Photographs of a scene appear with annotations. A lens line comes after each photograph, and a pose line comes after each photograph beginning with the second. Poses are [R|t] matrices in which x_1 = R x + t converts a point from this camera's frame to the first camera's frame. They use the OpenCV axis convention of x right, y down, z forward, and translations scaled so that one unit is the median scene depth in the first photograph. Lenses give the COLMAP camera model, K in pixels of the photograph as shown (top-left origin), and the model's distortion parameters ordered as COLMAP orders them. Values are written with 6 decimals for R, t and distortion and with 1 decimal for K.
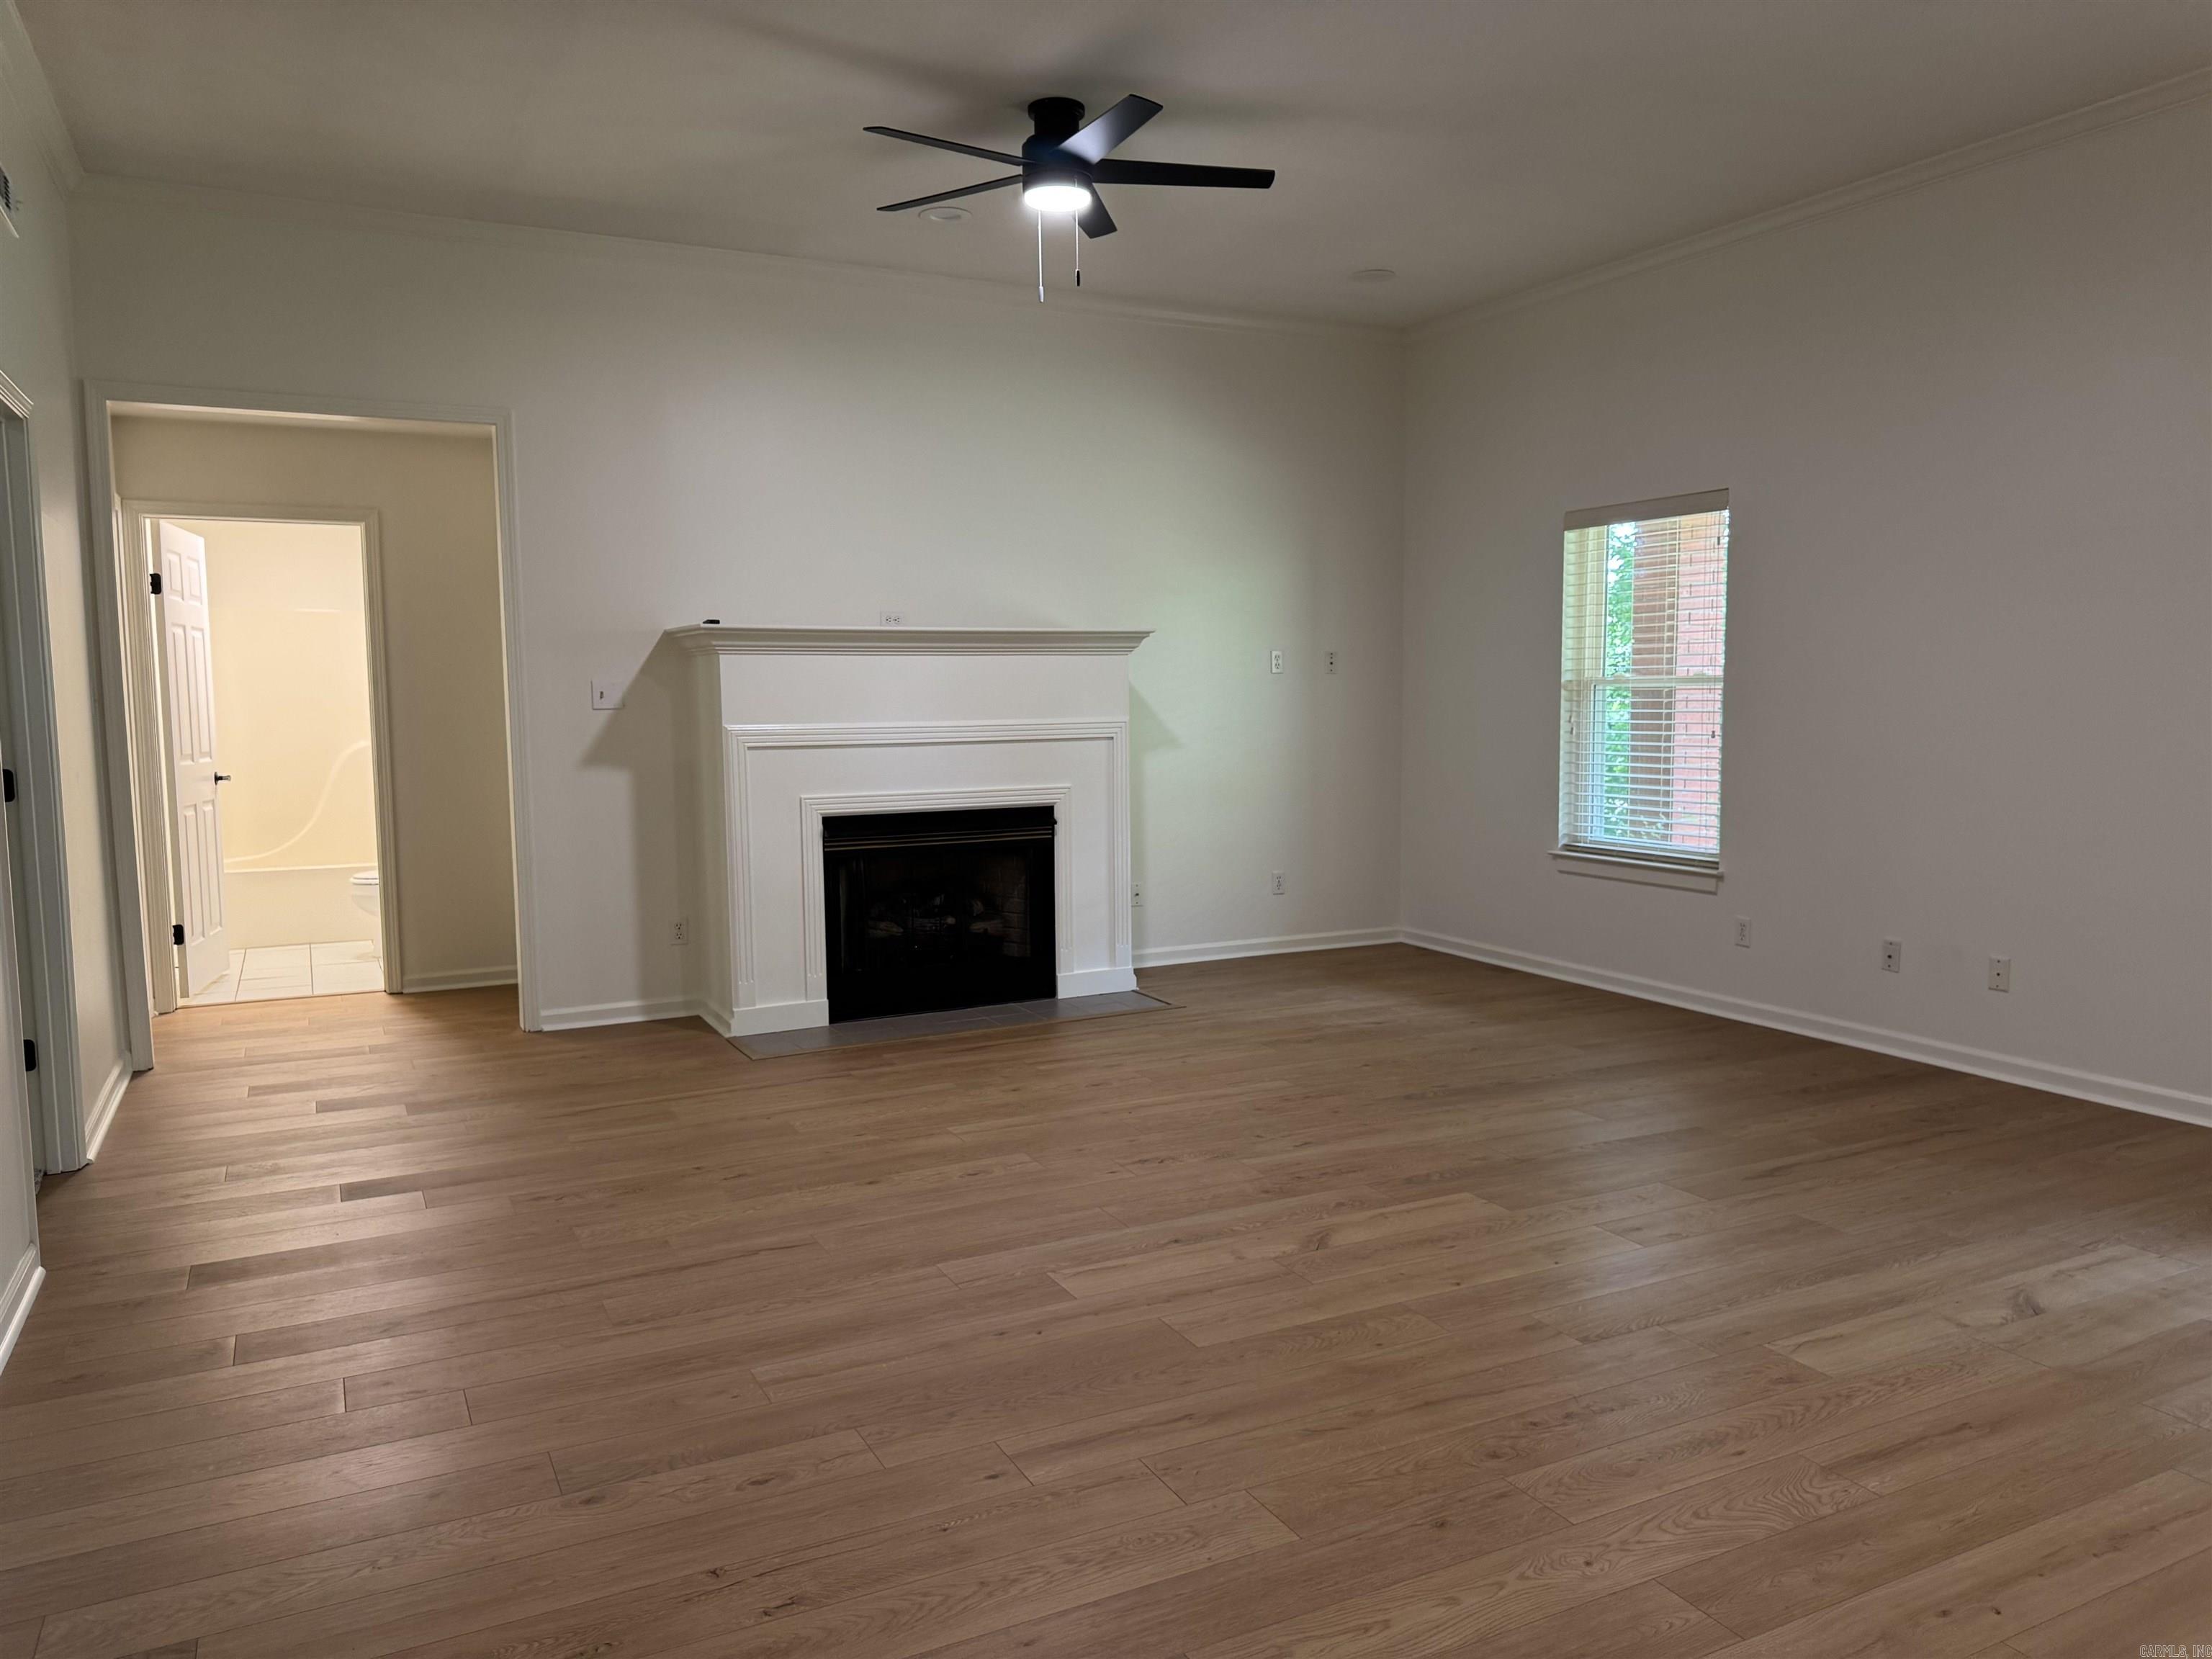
lens RADIAL K [[1546.6, 0, 1113.7], [0, 1546.6, 828.7], [0, 0, 1]] dist [0.048576, -0.052868]
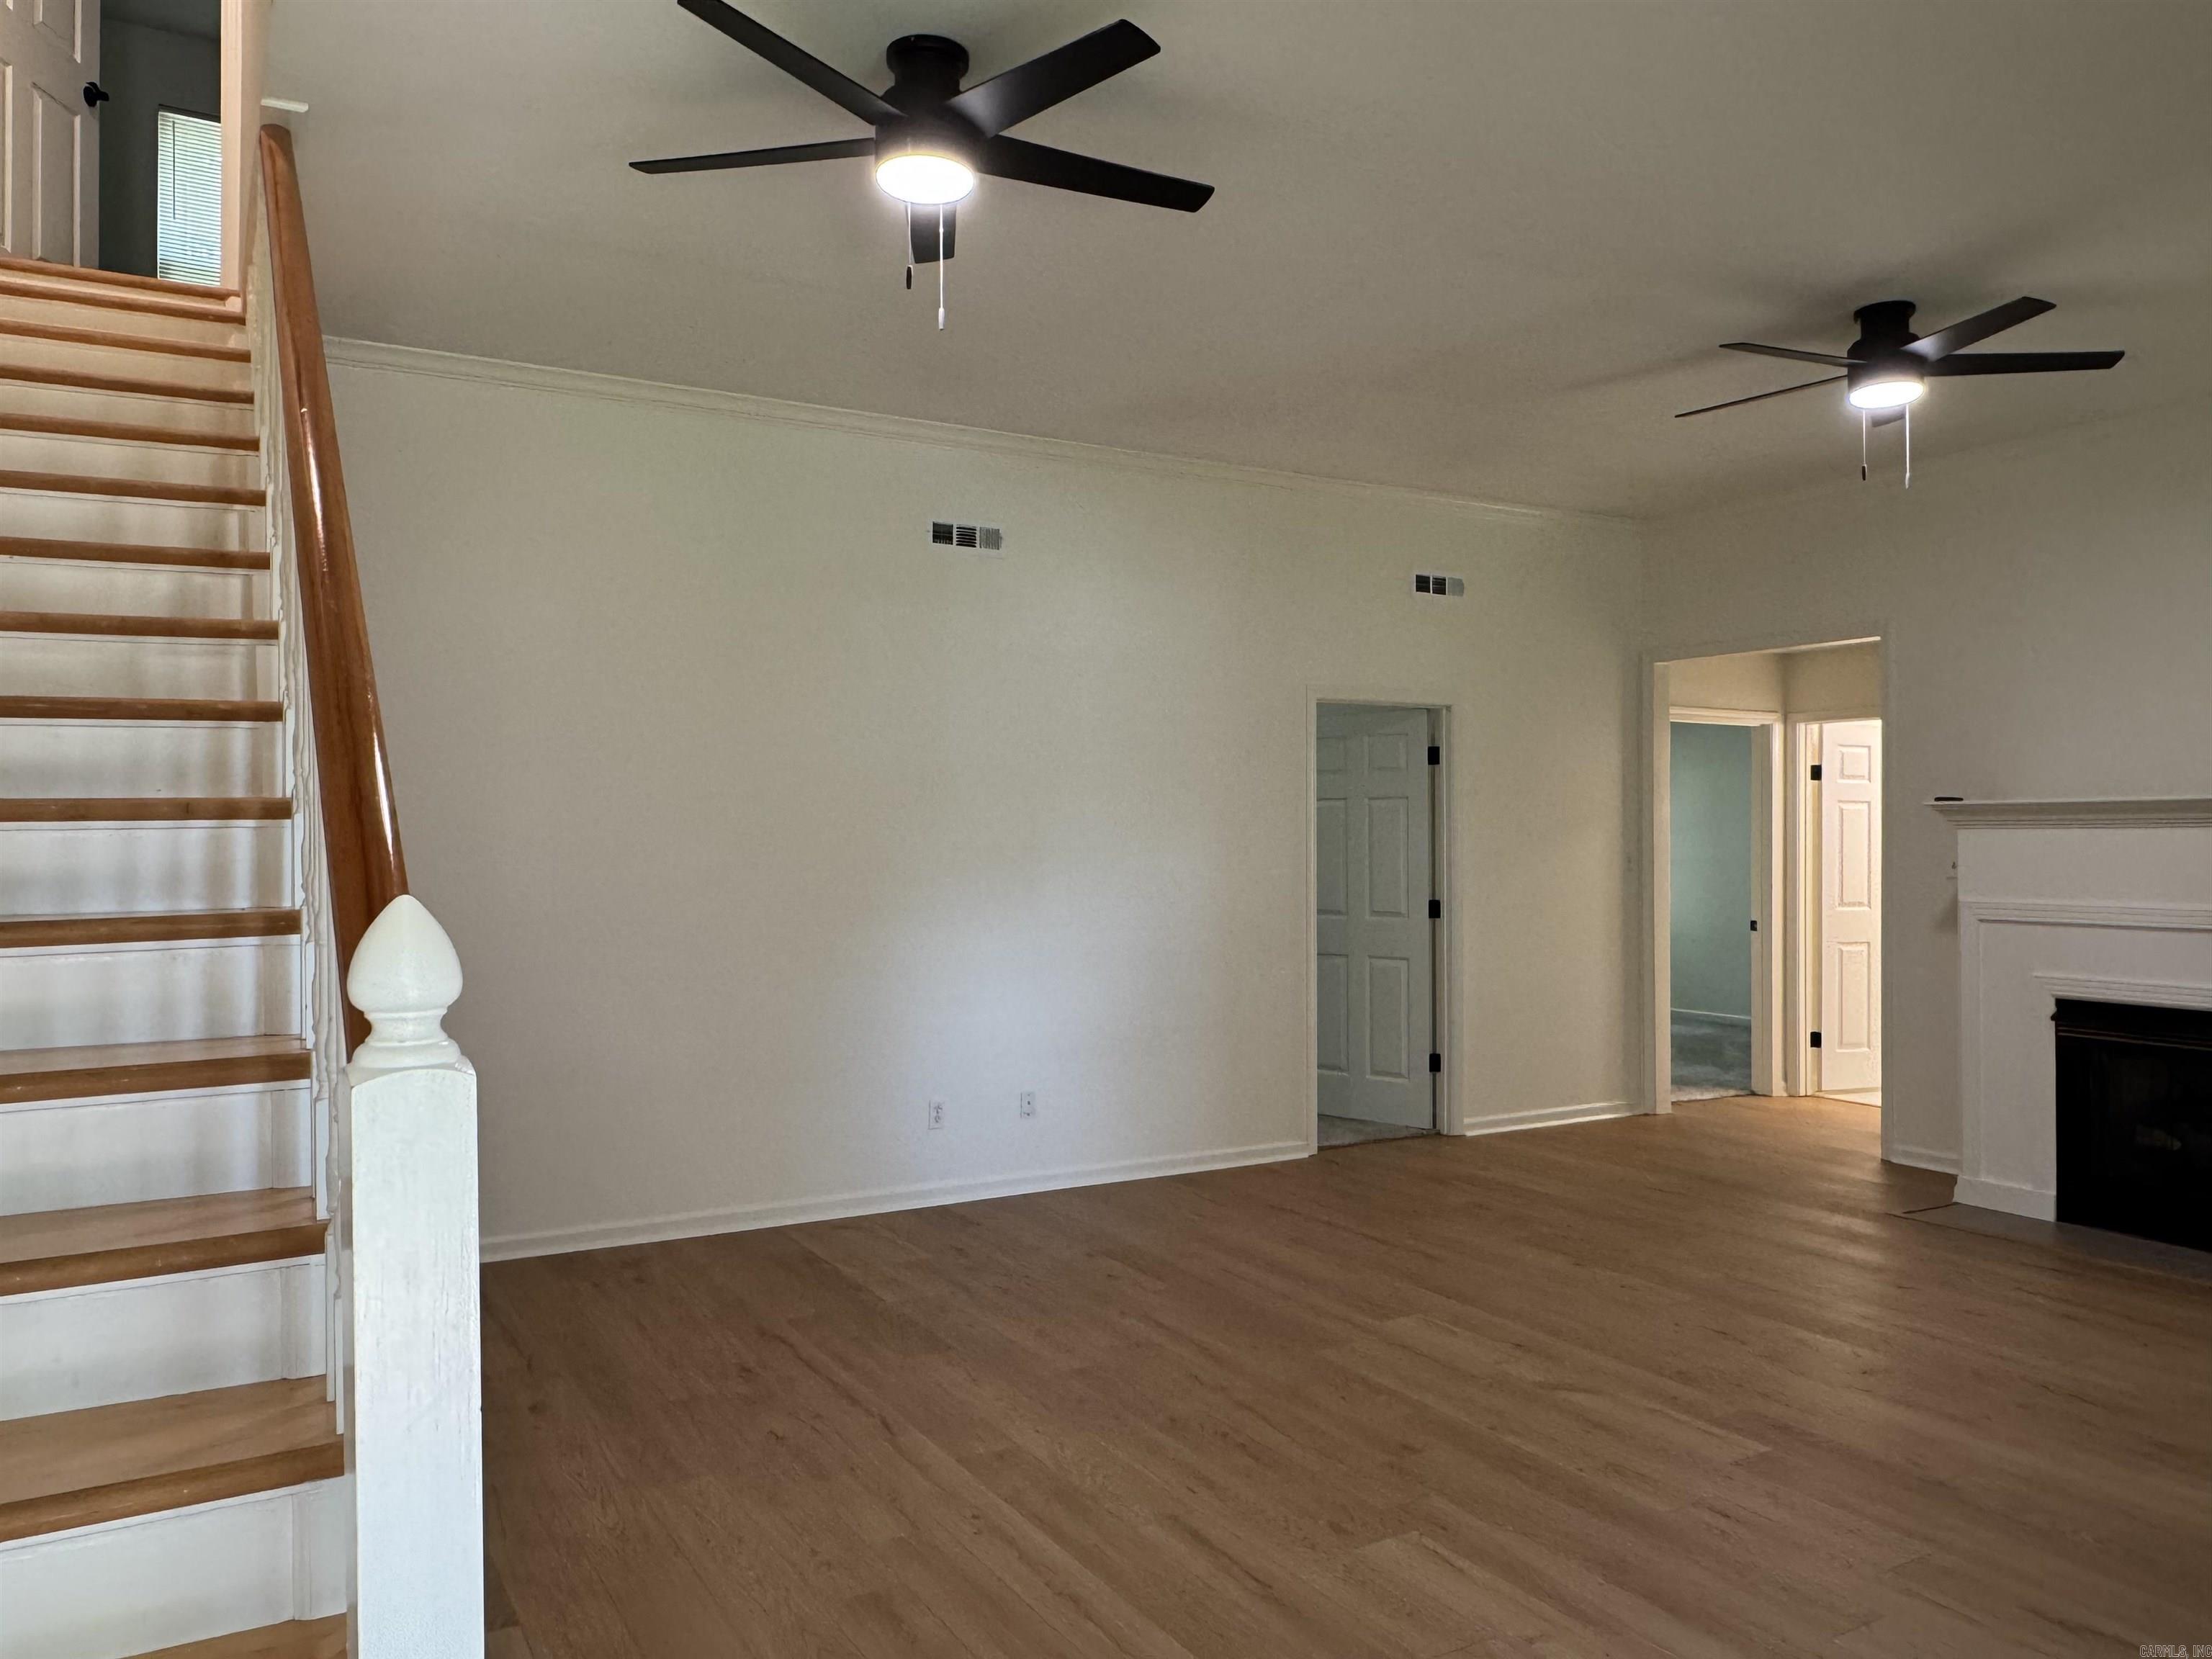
lens RADIAL K [[1573.8, 0, 1100.6], [0, 1573.8, 828.7], [0, 0, 1]] dist [0.005578, -0.002871]
pose [[0.051323, 0.002414, -0.998679, 1.032991], [-0.091486, 0.995804, -0.002294, -0.076963], [0.994483, 0.091483, 0.051328, 0.502355]]
